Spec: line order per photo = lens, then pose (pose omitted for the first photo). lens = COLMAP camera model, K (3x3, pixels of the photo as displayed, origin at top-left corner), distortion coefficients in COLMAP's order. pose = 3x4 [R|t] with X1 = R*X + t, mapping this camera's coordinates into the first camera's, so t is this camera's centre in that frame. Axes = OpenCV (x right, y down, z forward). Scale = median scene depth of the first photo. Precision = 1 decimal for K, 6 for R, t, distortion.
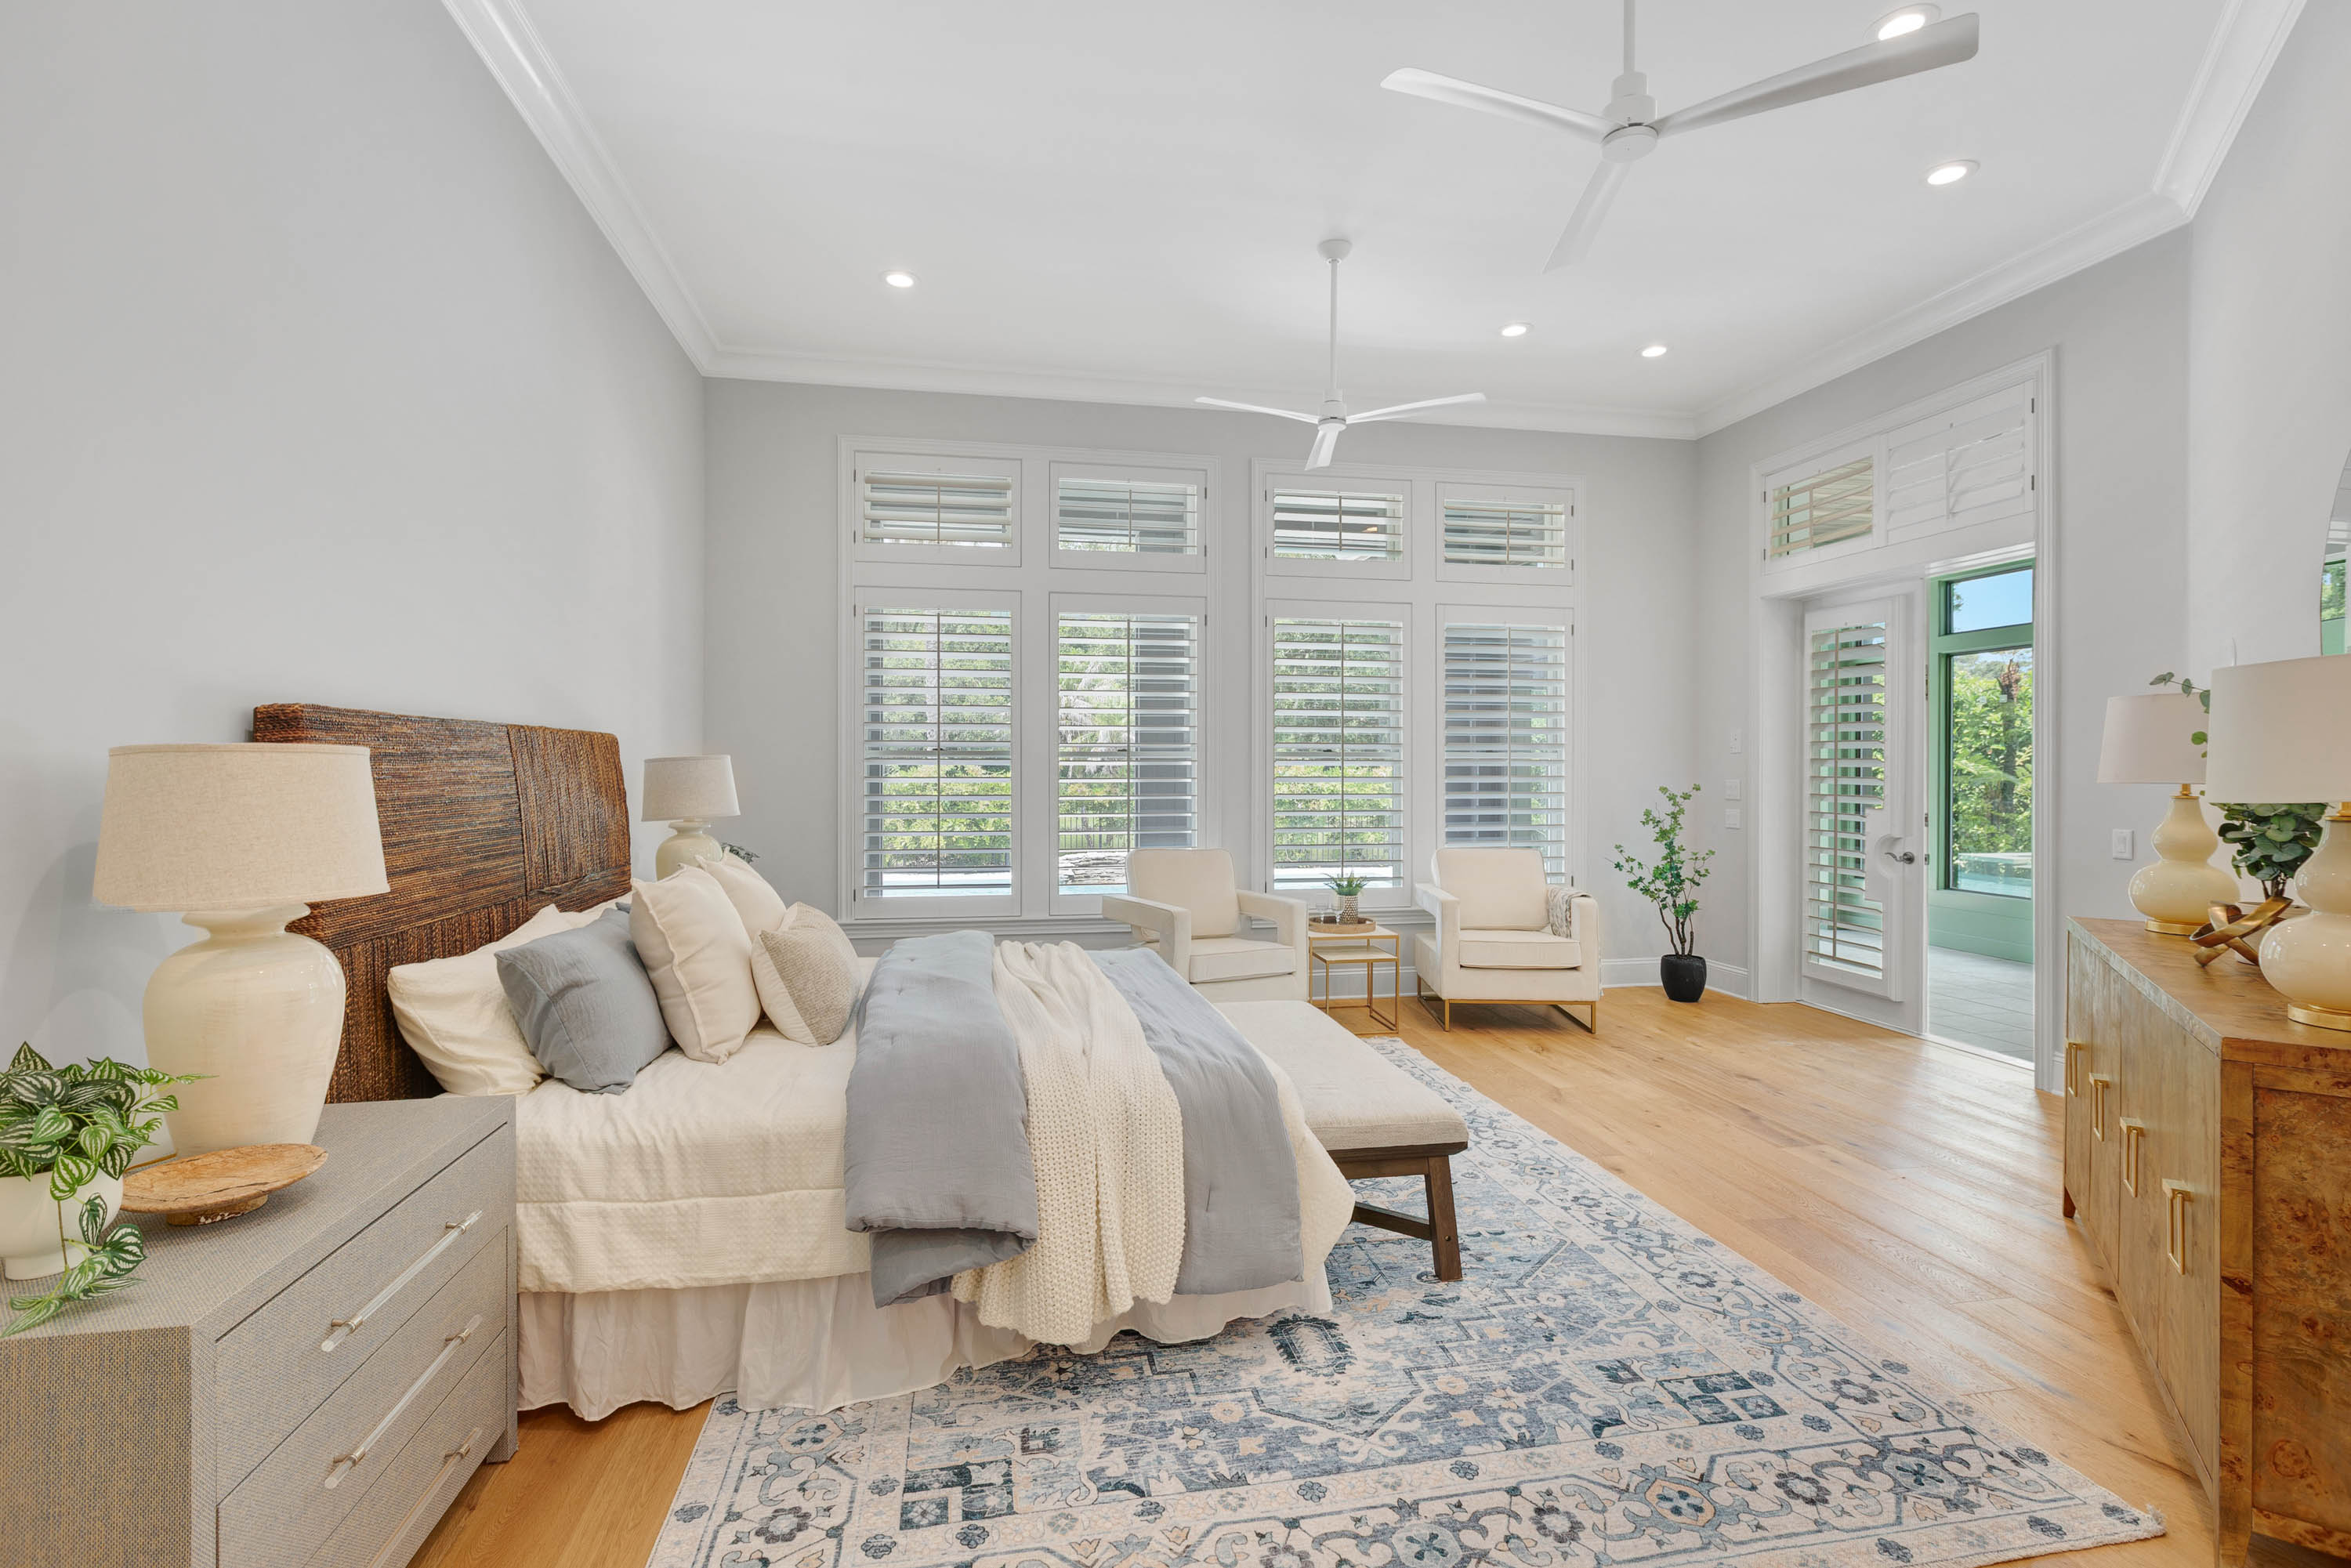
lens RADIAL K [[1074.0, 0, 1176.1], [0, 1074.0, 781.6], [0, 0, 1]] dist [0.000662, 0.000417]
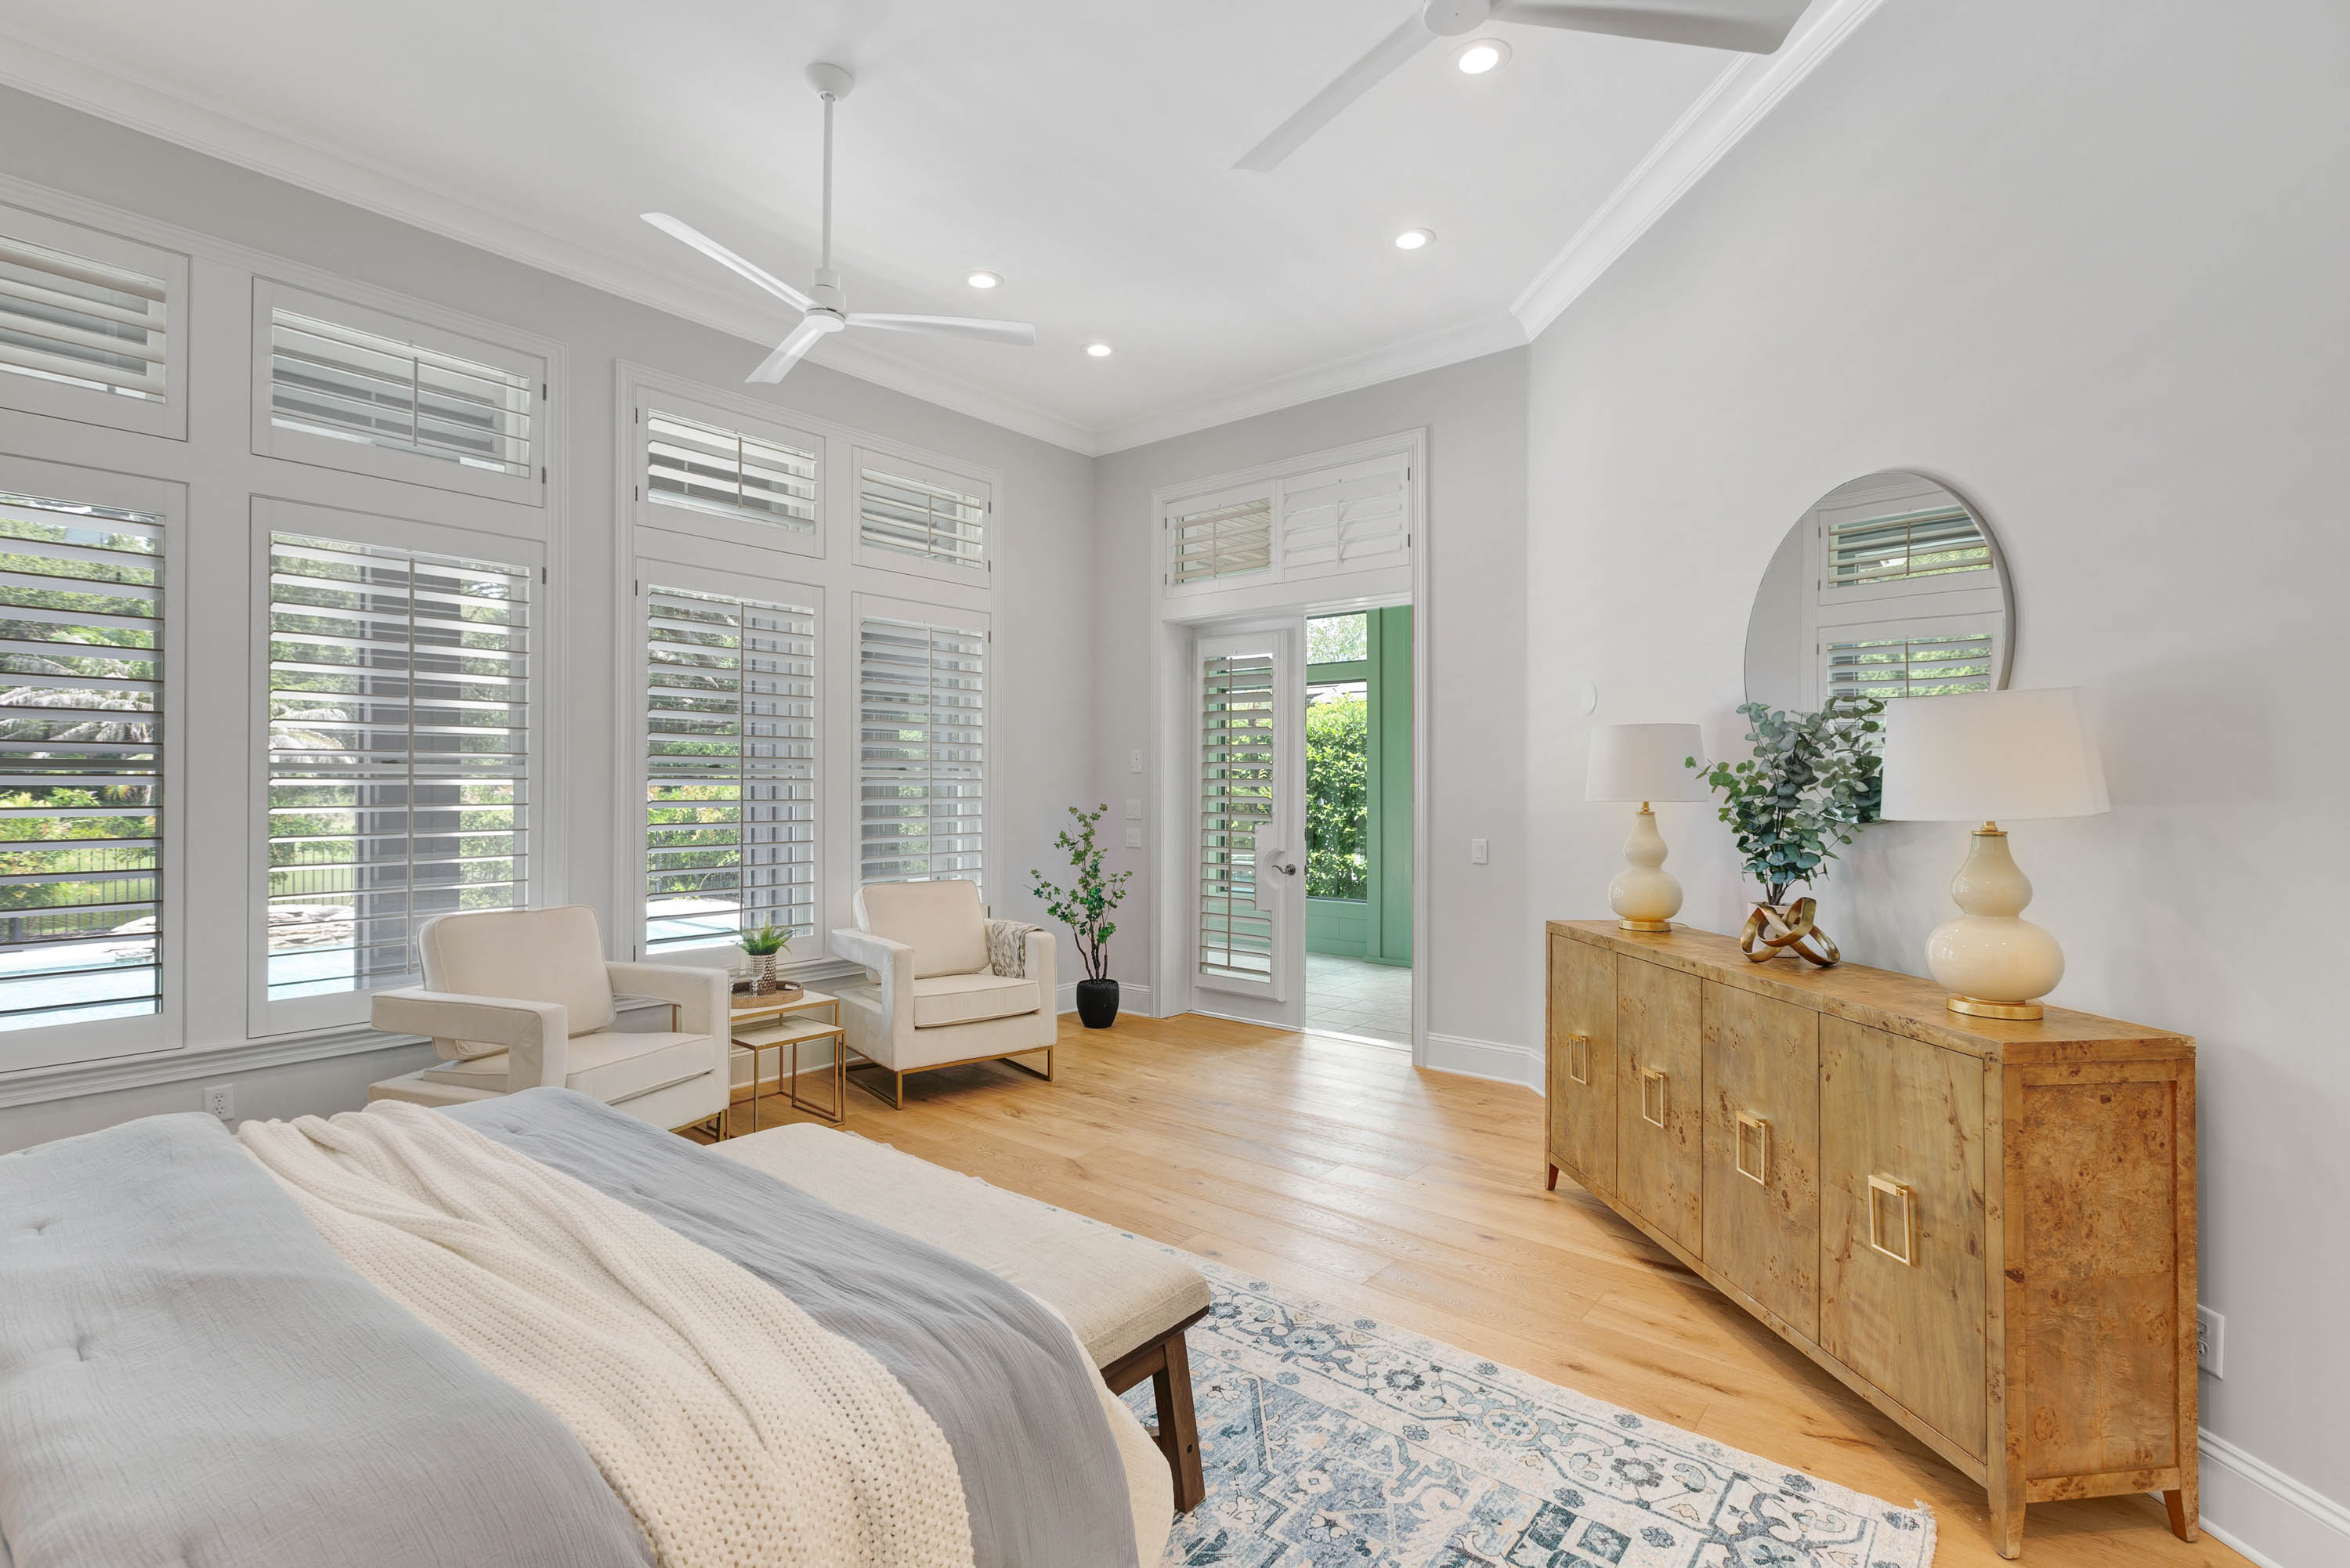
lens RADIAL K [[1073.5, 0, 1175.6], [0, 1073.5, 781.6], [0, 0, 1]] dist [0.000662, 0.000417]
pose [[0.769640, 0.002048, 0.638474, -0.106605], [0.009241, 0.999854, -0.014346, -0.004074], [-0.638411, 0.016941, 0.769509, 0.225895]]
